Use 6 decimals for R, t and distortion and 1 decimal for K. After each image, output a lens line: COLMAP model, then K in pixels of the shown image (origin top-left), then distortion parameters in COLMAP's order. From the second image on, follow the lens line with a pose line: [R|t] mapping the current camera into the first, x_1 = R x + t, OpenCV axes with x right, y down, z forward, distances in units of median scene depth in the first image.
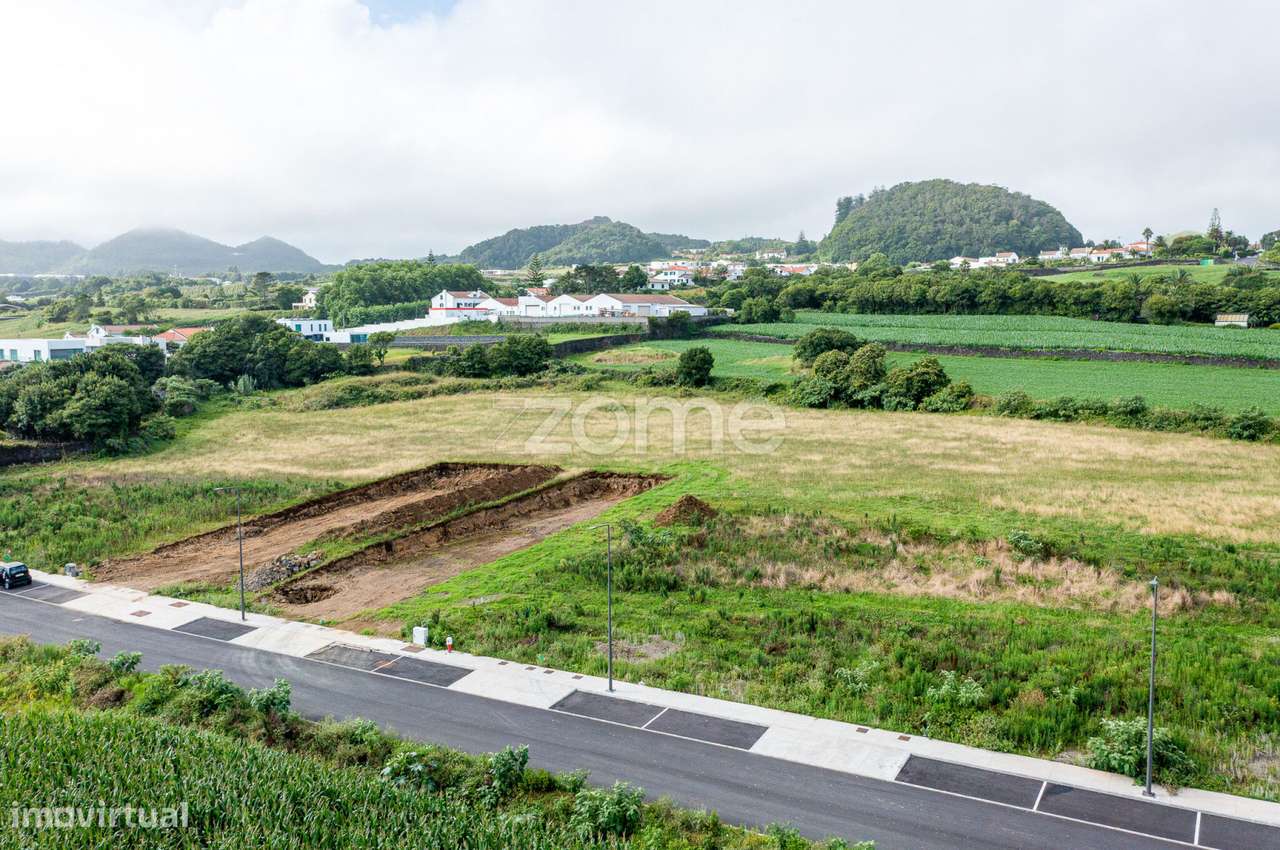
lens RADIAL K [[1036.8, 0, 640.0], [0, 1036.8, 425.0], [0, 0, 1]] dist [0.001097, 0.071504]
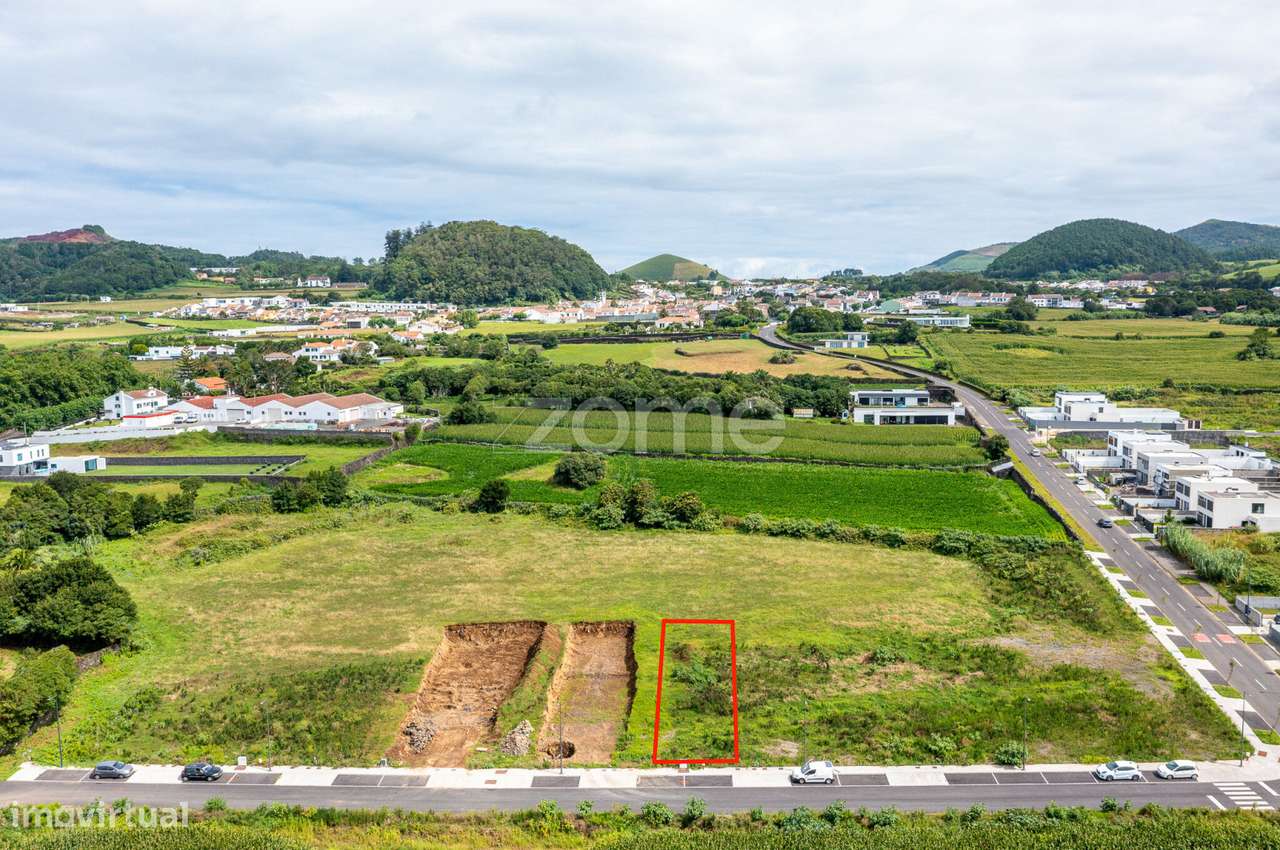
lens RADIAL K [[1099.0, 0, 633.0], [0, 1099.0, 314.4], [0, 0, 1]] dist [0.008775, 0.006517]
pose [[0.886100, -0.015820, 0.463224, -0.585732], [0.057425, 0.995464, -0.075851, -0.230727], [-0.459923, 0.093812, 0.882989, -0.414180]]
